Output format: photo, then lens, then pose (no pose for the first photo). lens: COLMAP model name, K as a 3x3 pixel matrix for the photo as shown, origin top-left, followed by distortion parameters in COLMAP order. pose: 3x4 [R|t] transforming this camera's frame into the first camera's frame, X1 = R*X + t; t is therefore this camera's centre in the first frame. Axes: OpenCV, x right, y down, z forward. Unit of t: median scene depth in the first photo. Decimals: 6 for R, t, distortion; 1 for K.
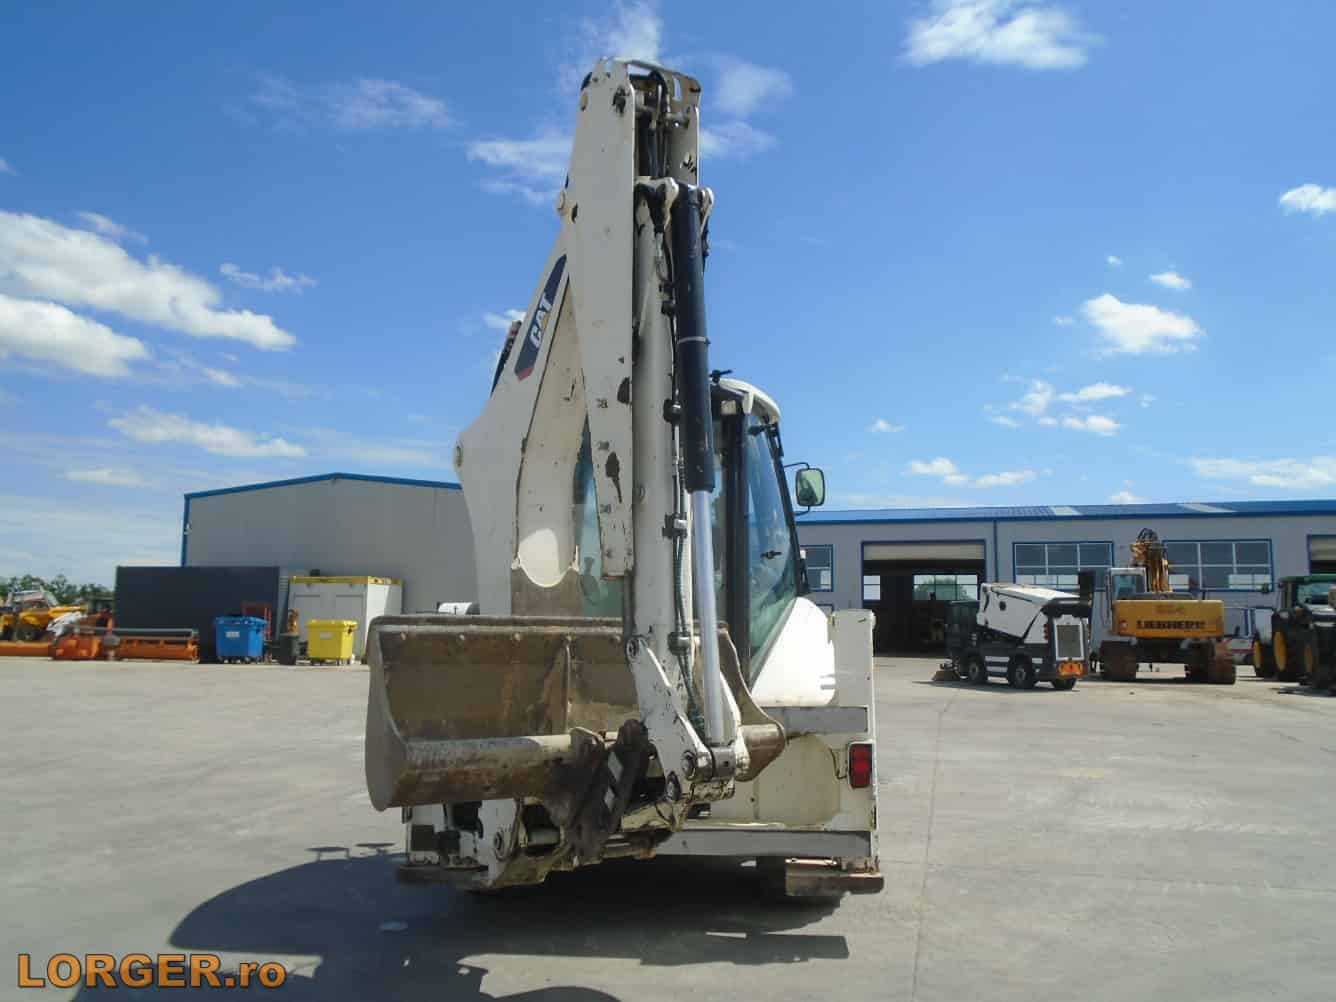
lens RADIAL K [[1041.6, 0, 668.0], [0, 1041.6, 501.0], [0, 0, 1]] dist [0.001787, -0.008080]
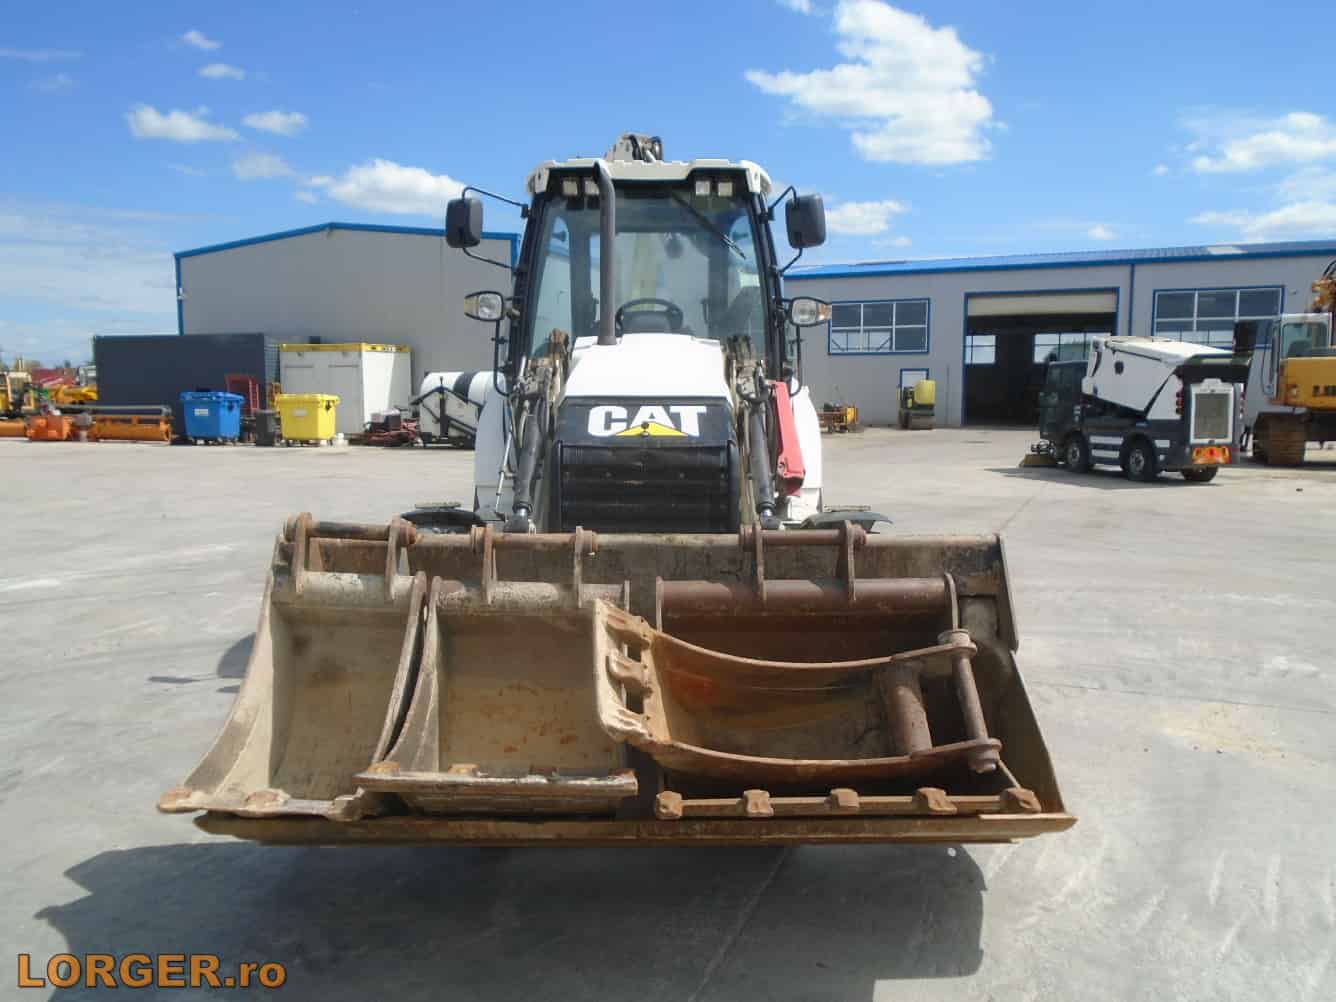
lens RADIAL K [[1041.6, 0, 668.0], [0, 1041.6, 501.0], [0, 0, 1]] dist [0.001787, -0.008080]
pose [[0.992854, 0.002644, -0.119304, 0.073611], [0.023607, 0.975644, 0.218085, 0.019979], [0.116975, -0.219343, 0.968610, 0.185513]]
